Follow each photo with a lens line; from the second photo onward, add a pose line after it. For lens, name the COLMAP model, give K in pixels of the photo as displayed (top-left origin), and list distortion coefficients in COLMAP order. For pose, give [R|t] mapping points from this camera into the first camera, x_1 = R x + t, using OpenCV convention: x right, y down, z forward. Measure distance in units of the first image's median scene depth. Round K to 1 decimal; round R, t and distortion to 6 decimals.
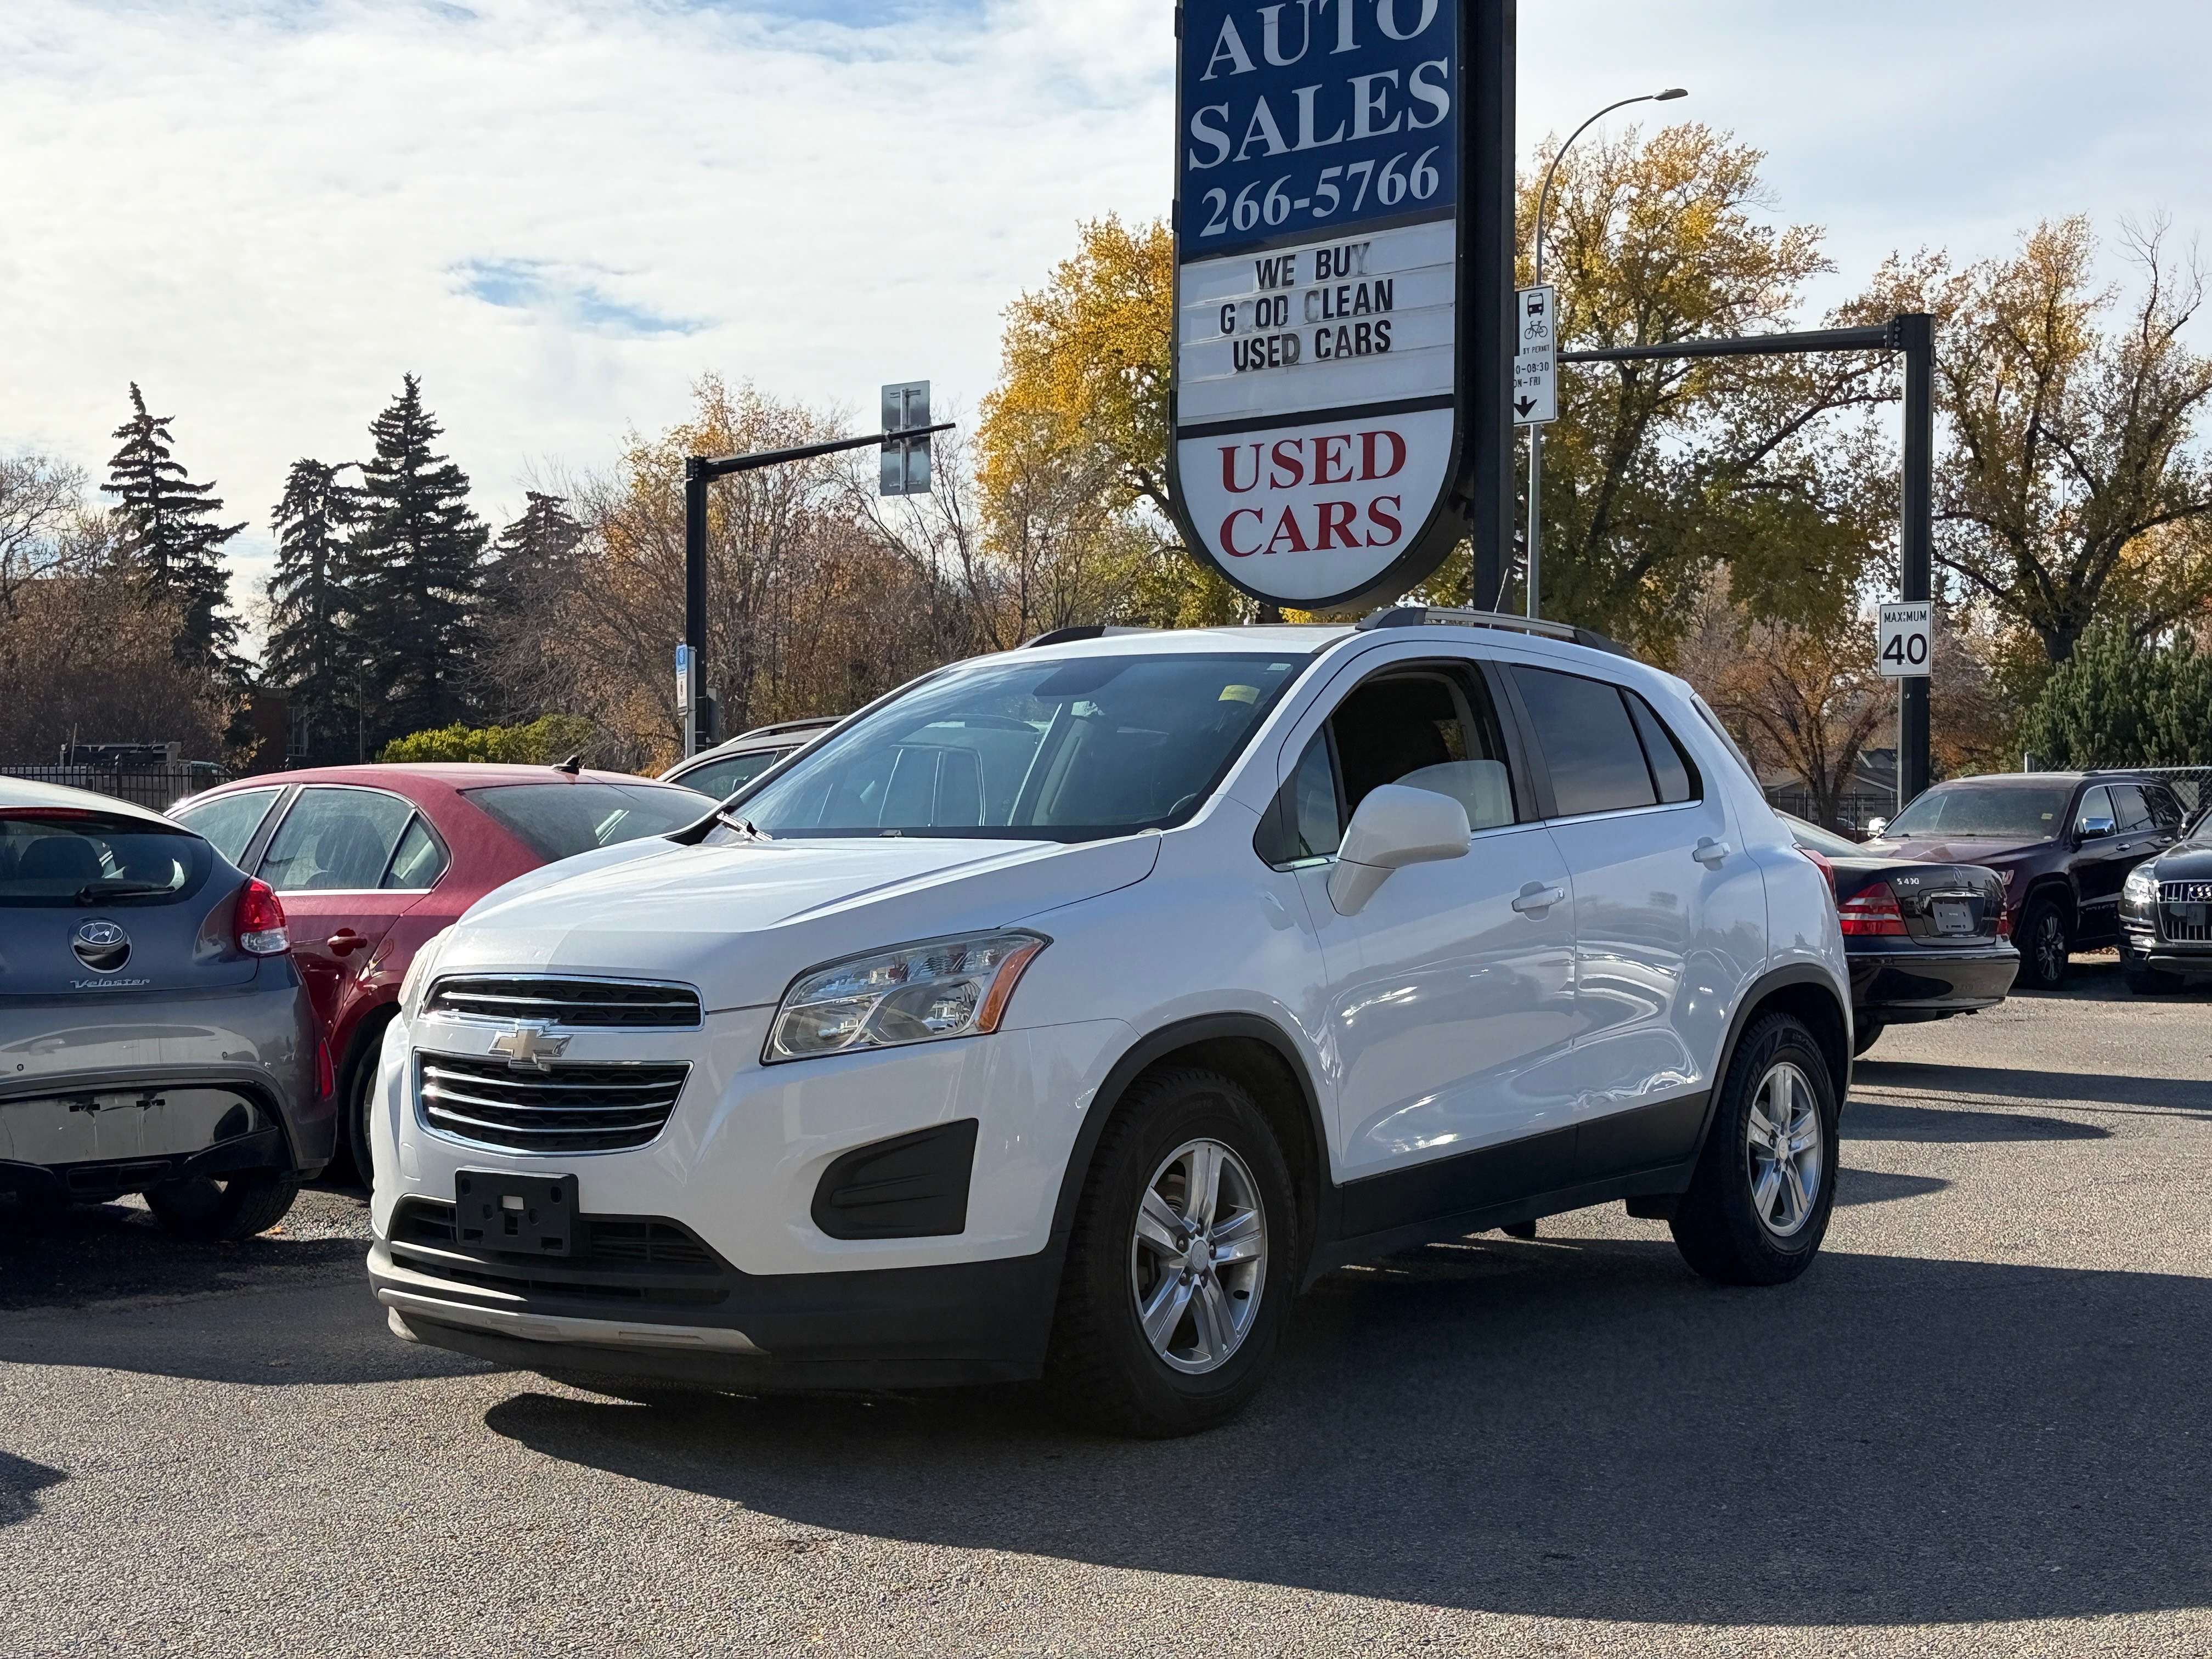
lens RADIAL K [[2974.2, 0, 1140.5], [0, 2974.2, 830.3], [0, 0, 1]] dist [0.126505, -0.491351]
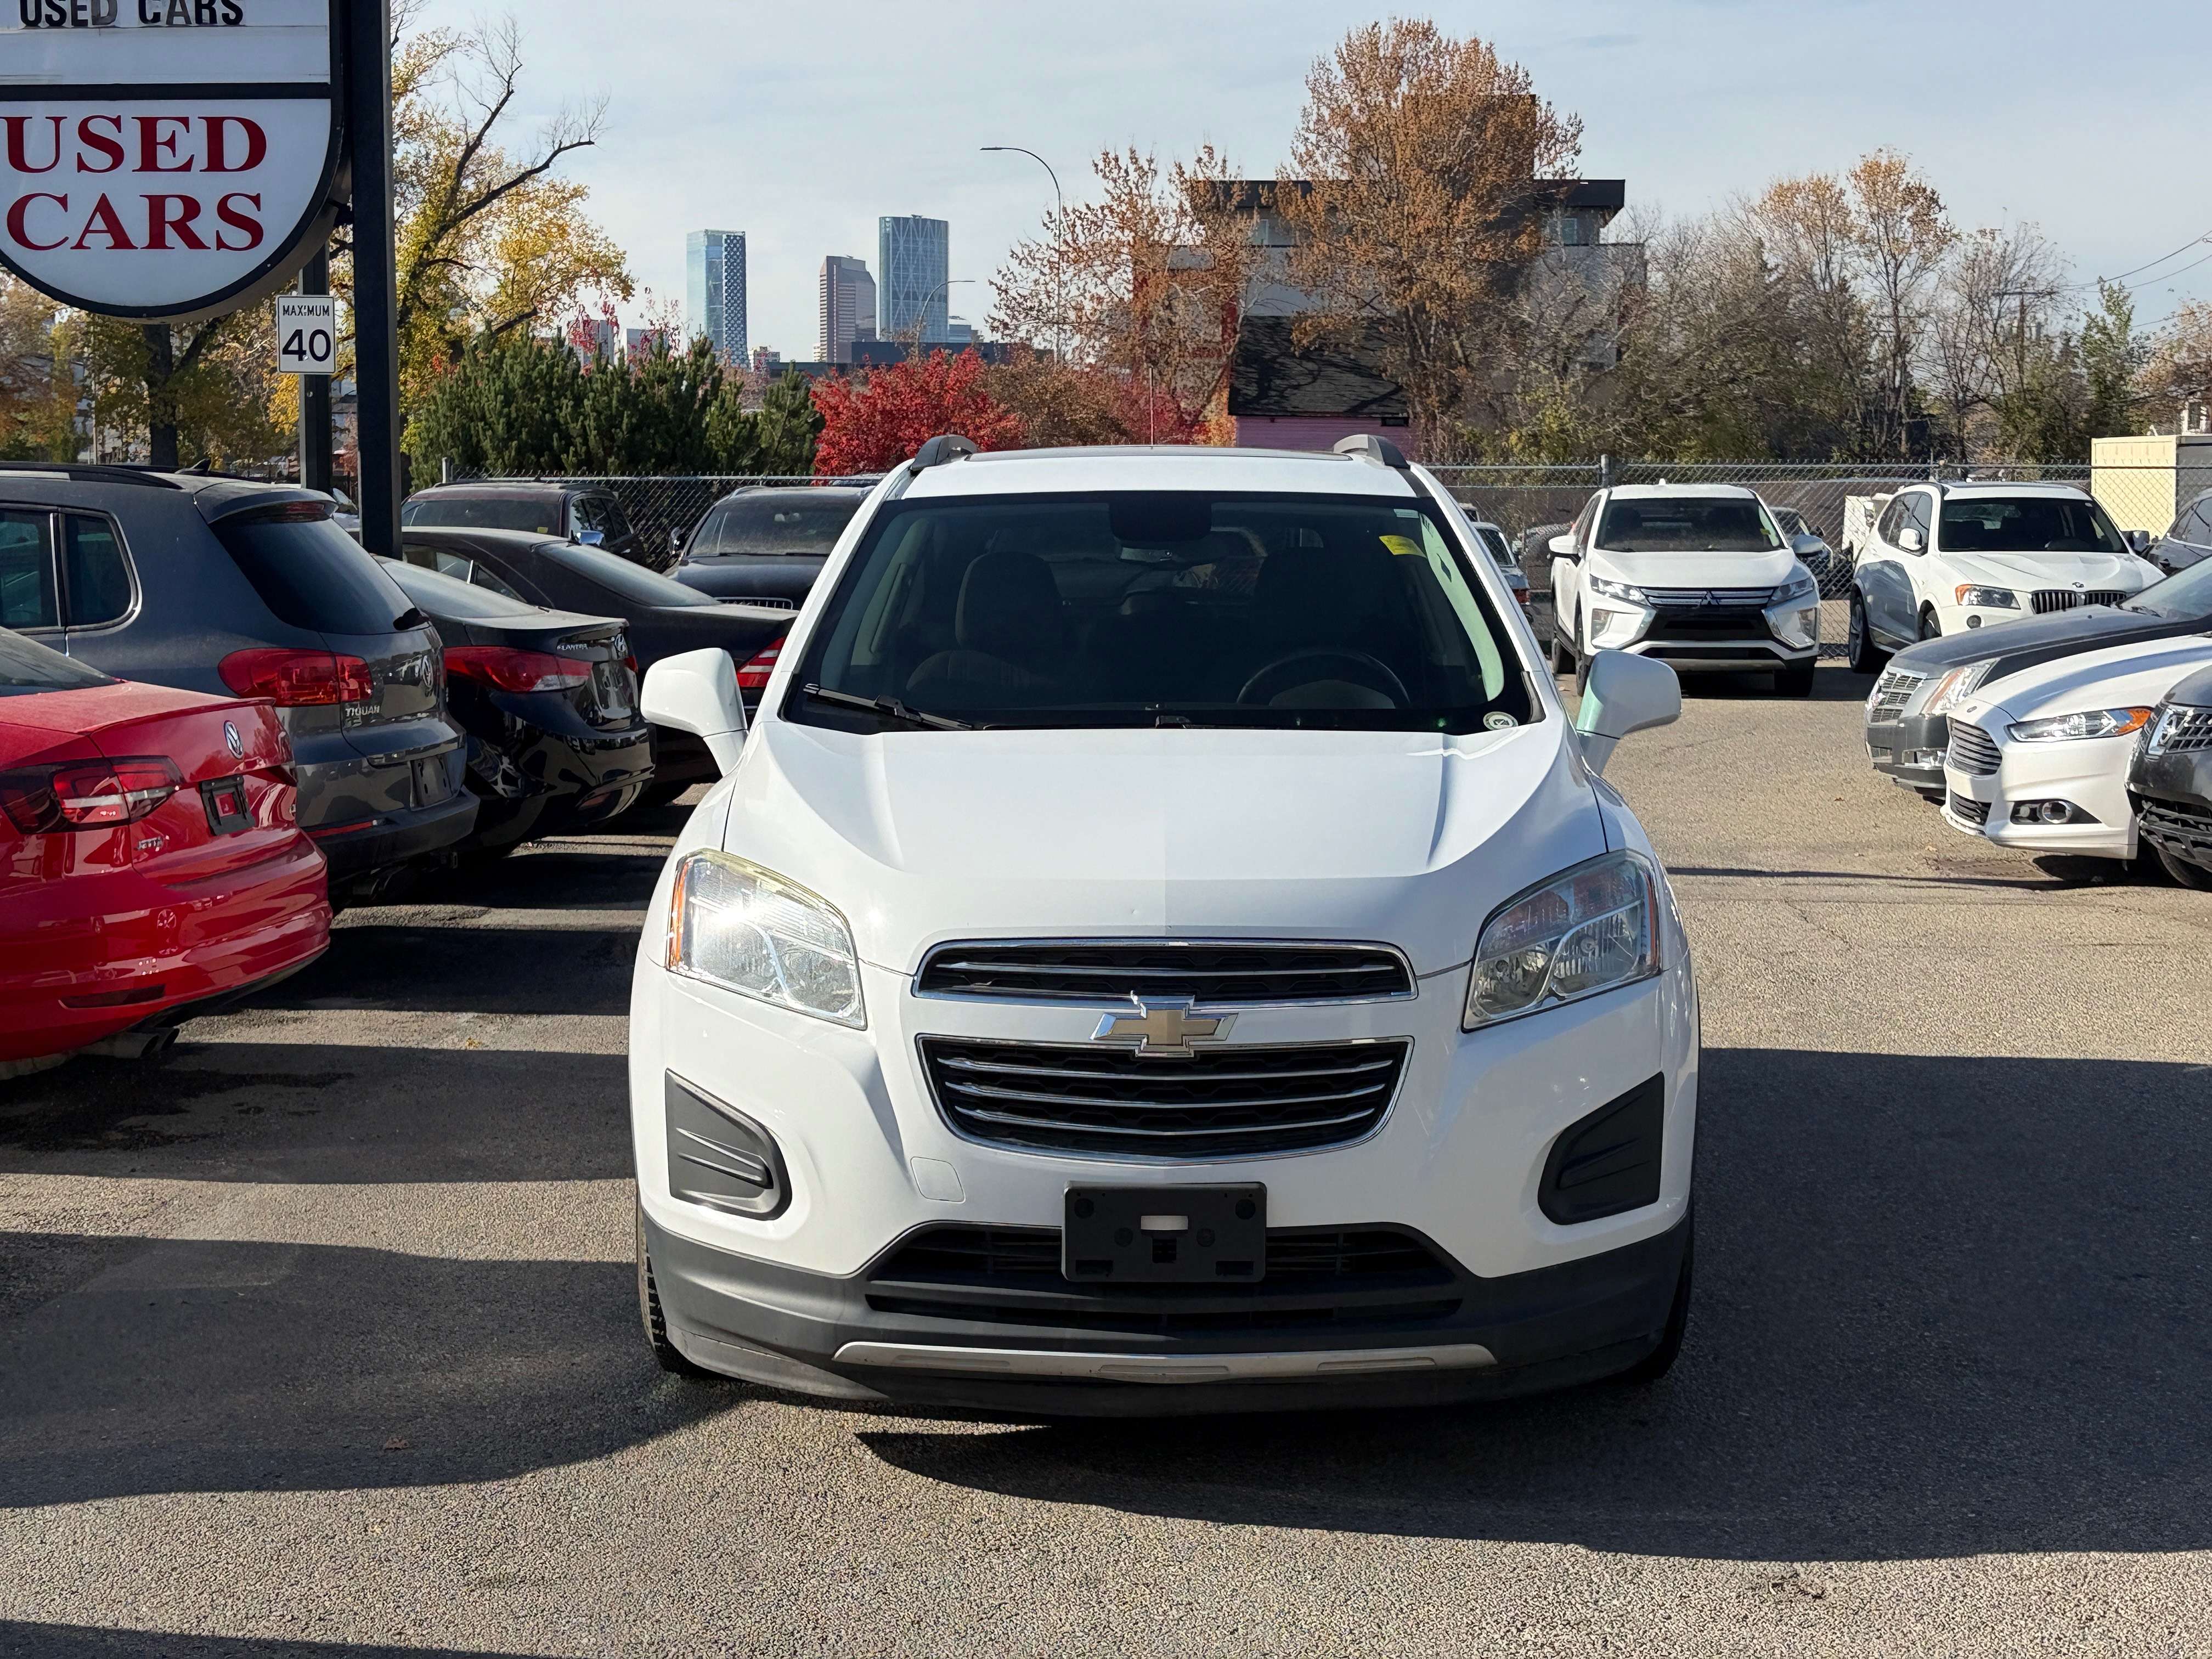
lens RADIAL K [[2974.2, 0, 1140.5], [0, 2974.2, 830.3], [0, 0, 1]] dist [0.126505, -0.491351]
pose [[0.808672, -0.051400, 0.586010, -0.222435], [-0.012632, 0.994428, 0.104655, -0.021299], [-0.588125, -0.092034, 0.803517, 0.119776]]
